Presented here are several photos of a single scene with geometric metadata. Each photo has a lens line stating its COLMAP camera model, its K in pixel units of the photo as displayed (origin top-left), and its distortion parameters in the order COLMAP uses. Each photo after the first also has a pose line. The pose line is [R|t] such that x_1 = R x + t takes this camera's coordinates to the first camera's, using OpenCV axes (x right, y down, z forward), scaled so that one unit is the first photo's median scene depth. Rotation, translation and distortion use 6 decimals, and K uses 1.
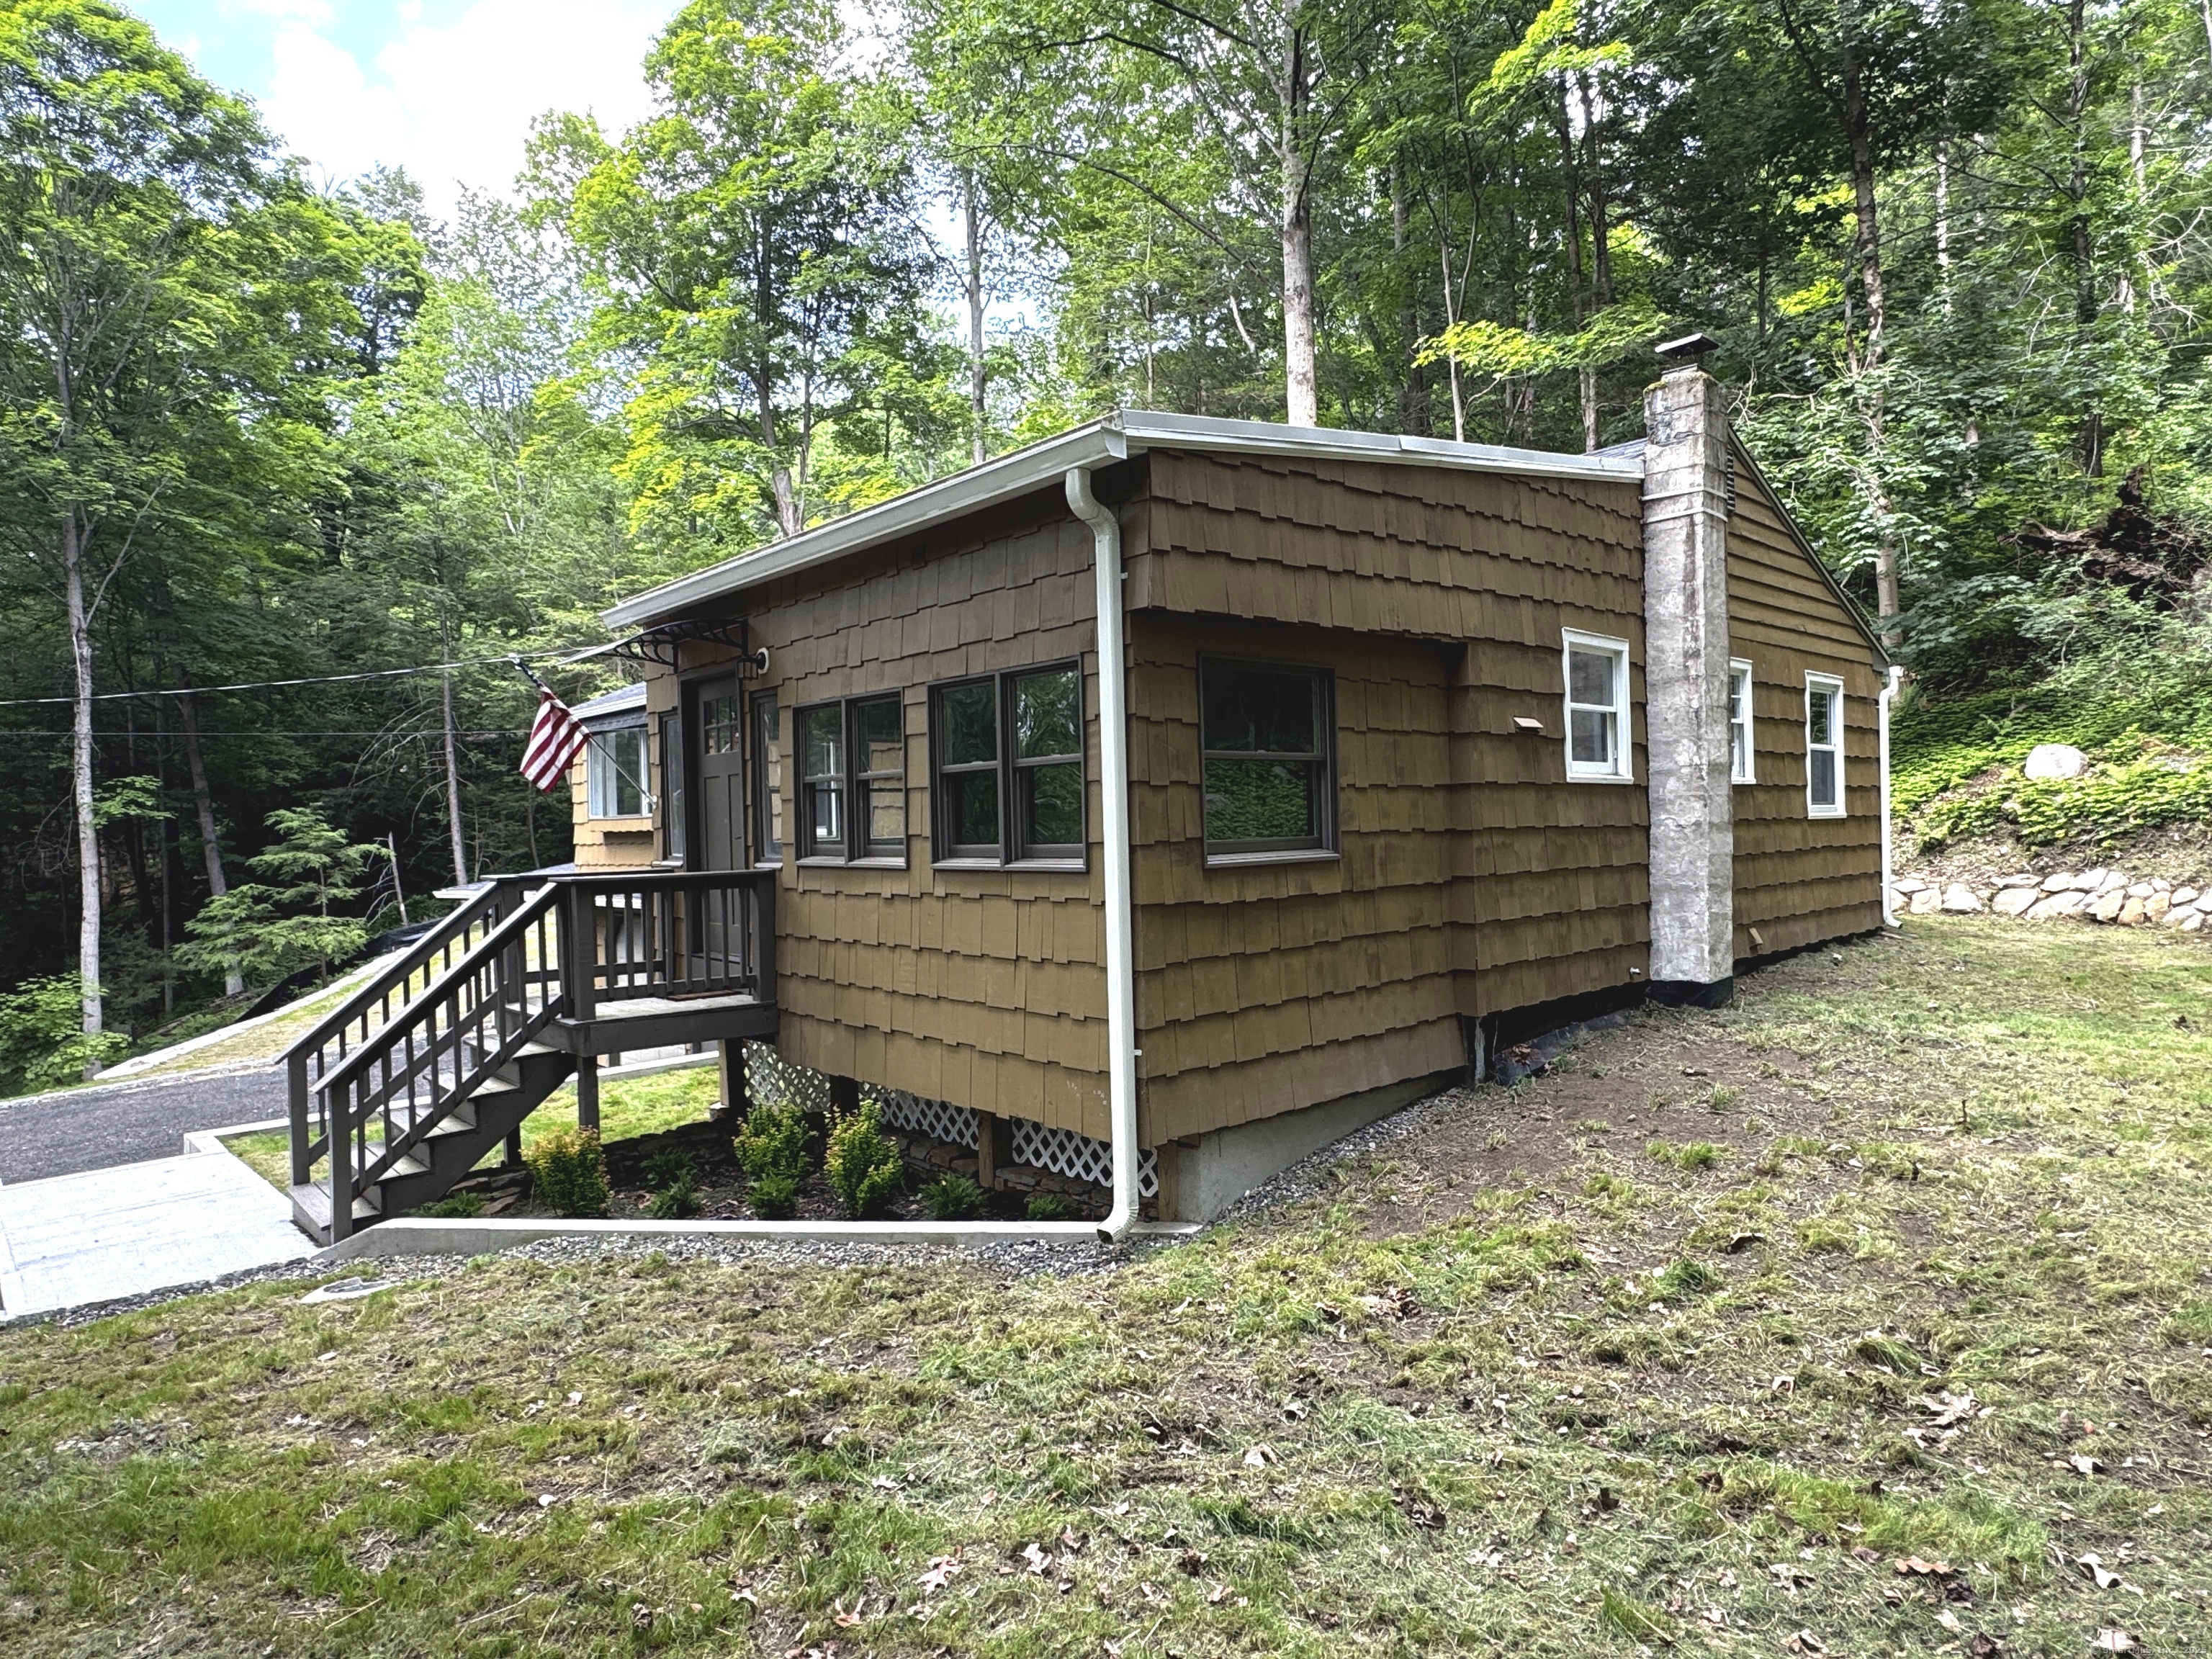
lens RADIAL K [[1262.9, 0, 1107.1], [0, 1262.9, 830.8], [0, 0, 1]] dist [-0.005728, 0.001506]
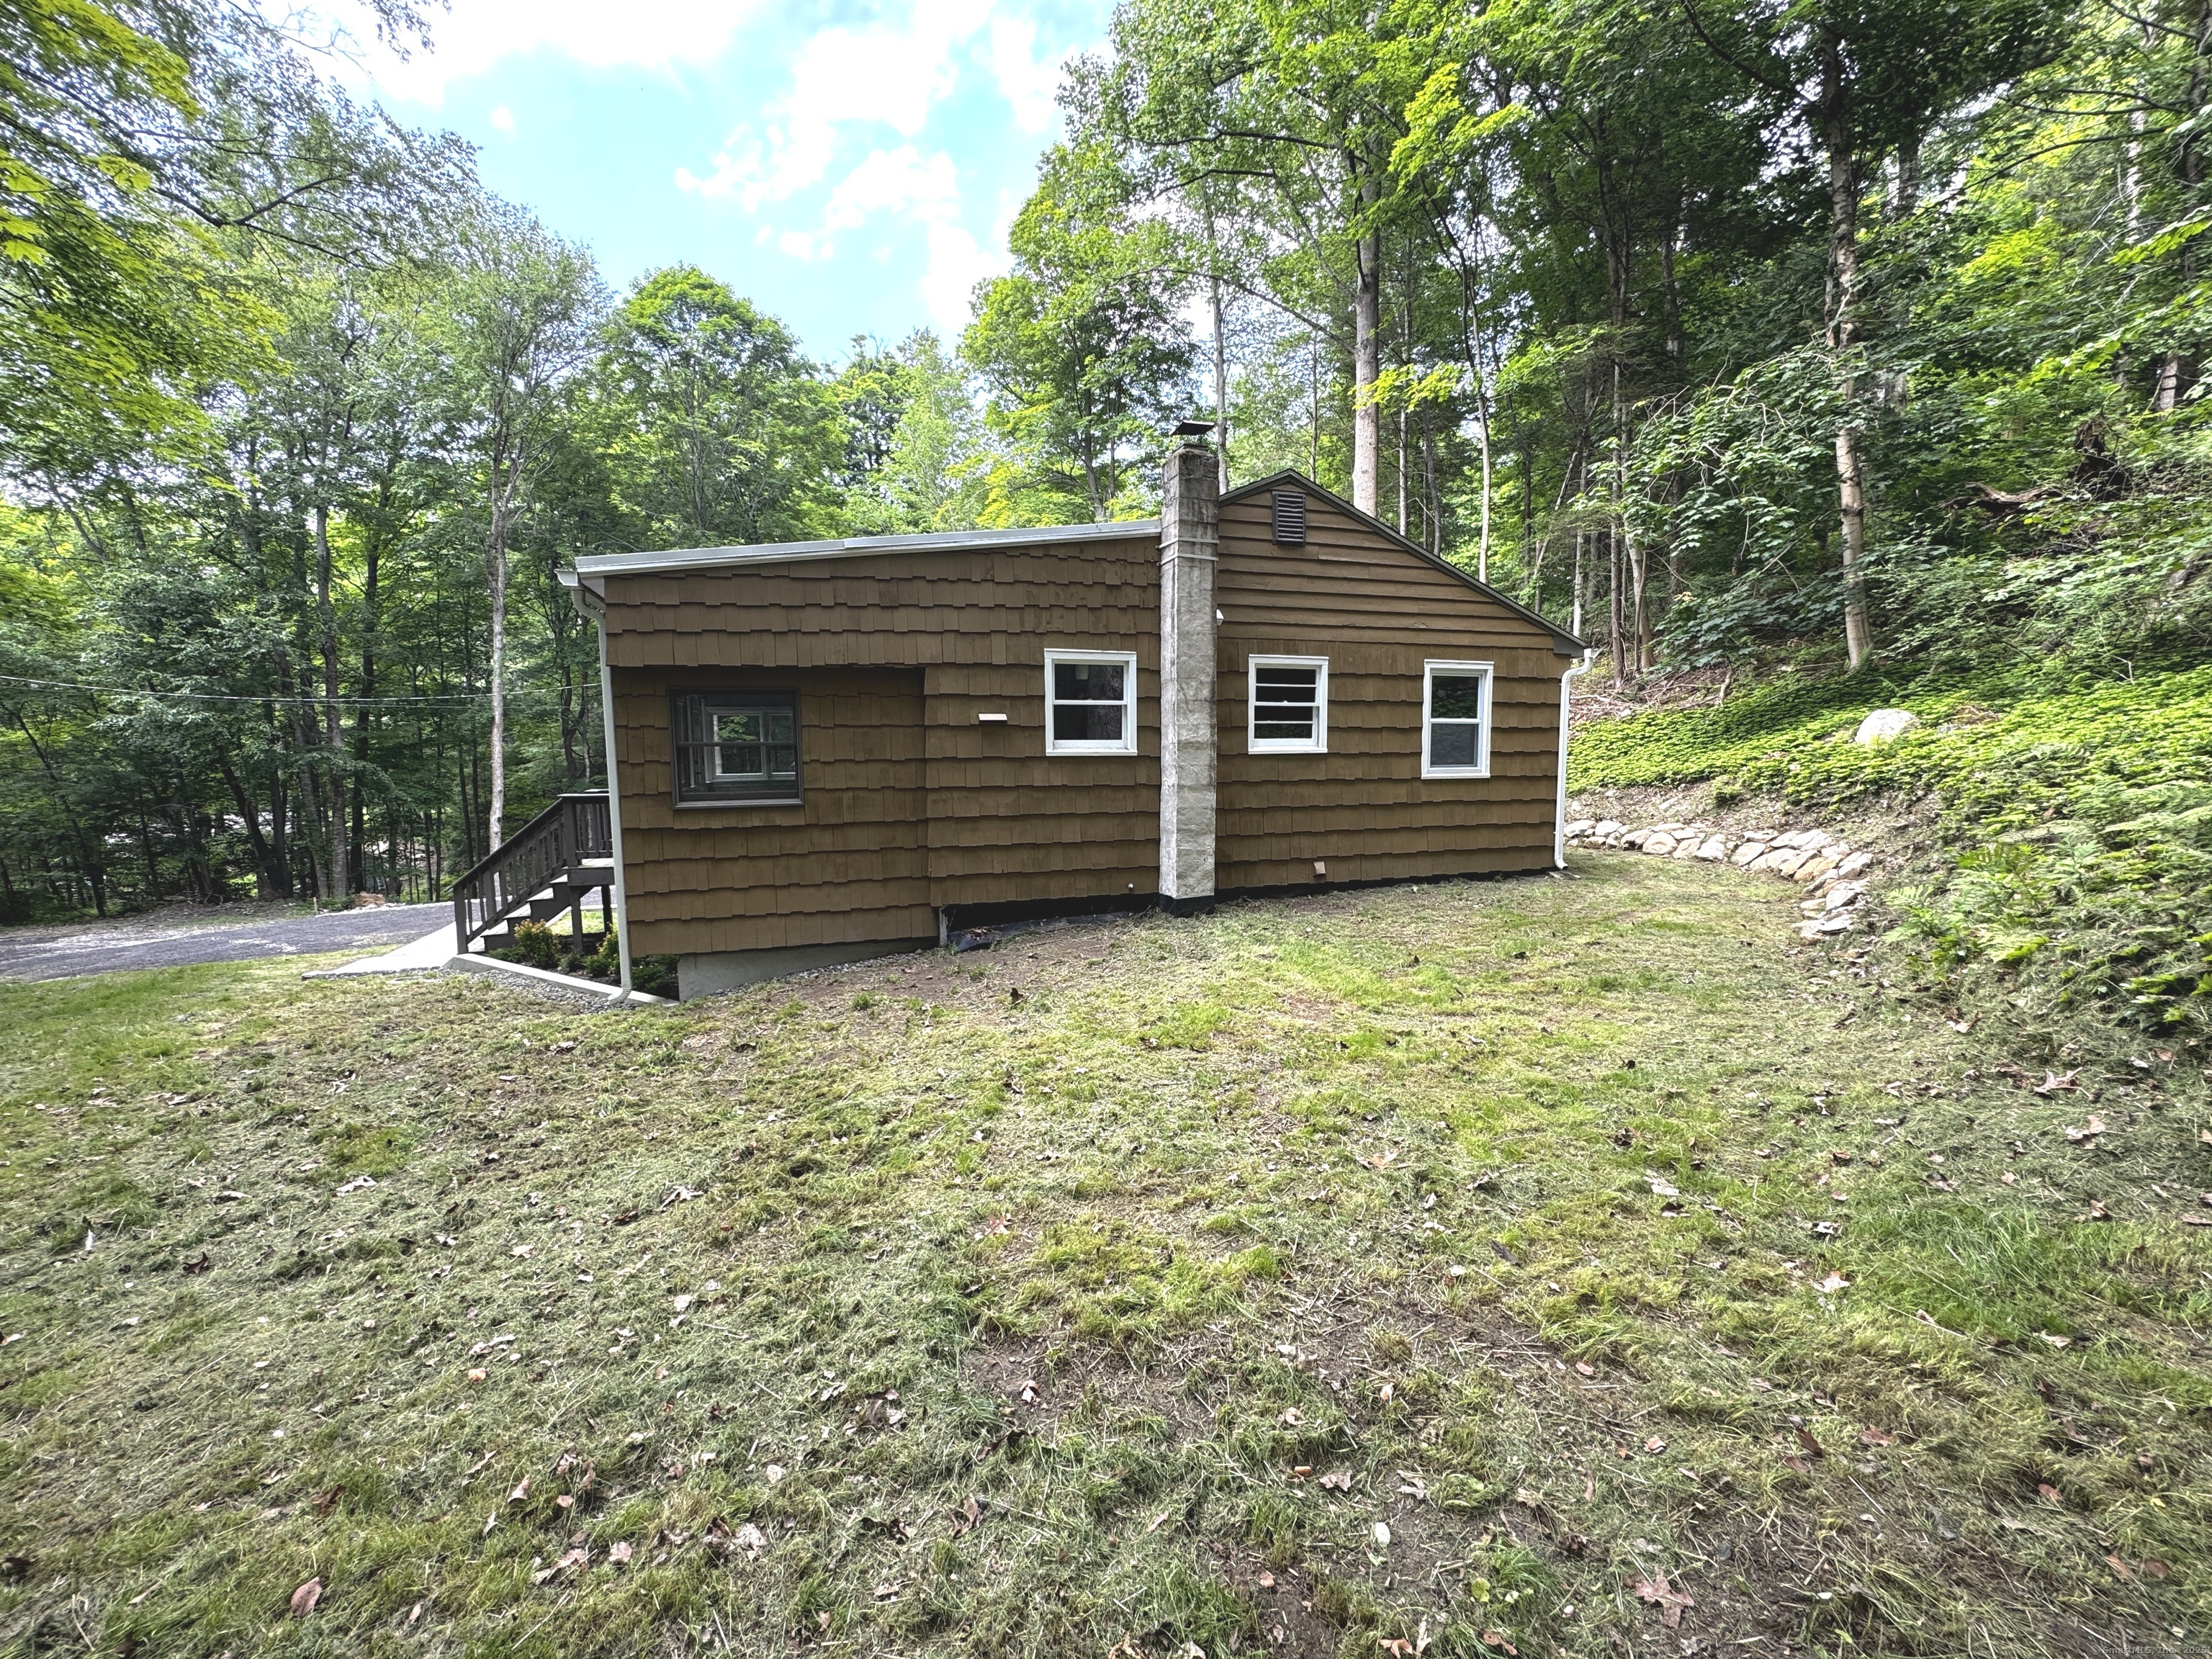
lens RADIAL K [[879.6, 0, 1108.4], [0, 879.6, 826.1], [0, 0, 1]] dist [-0.001781, 0.000023]
pose [[0.914008, 0.057062, -0.401664, 0.790978], [-0.017976, 0.994783, 0.100417, -0.057098], [0.405299, -0.084562, 0.910265, 0.080087]]
